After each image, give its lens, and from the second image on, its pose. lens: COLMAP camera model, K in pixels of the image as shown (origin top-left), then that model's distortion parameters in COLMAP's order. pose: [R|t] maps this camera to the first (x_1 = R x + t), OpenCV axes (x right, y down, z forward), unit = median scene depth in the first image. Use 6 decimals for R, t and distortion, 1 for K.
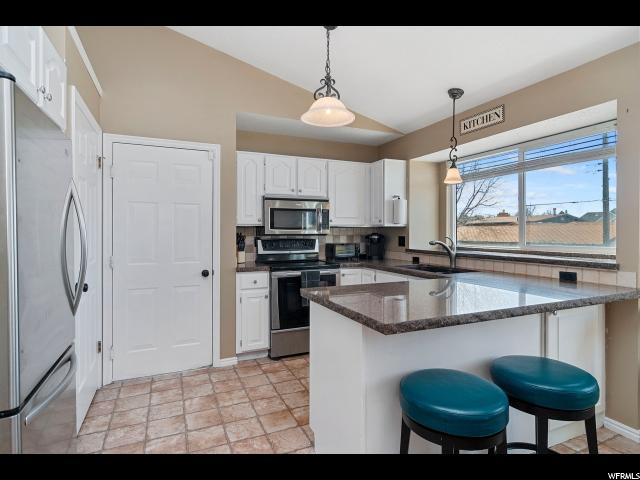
lens RADIAL K [[353.9, 0, 320.9], [0, 353.9, 230.6], [0, 0, 1]] dist [0.000891, 0.001954]
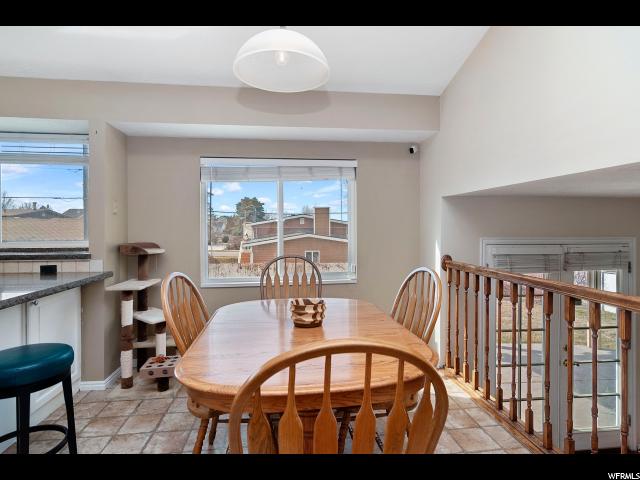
lens RADIAL K [[353.9, 0, 320.9], [0, 353.9, 230.6], [0, 0, 1]] dist [0.000891, 0.001954]
pose [[0.303478, -0.009425, 0.952792, -0.099209], [-0.000431, 0.999950, 0.010029, -0.000391], [-0.952838, -0.003454, 0.303459, -0.149236]]
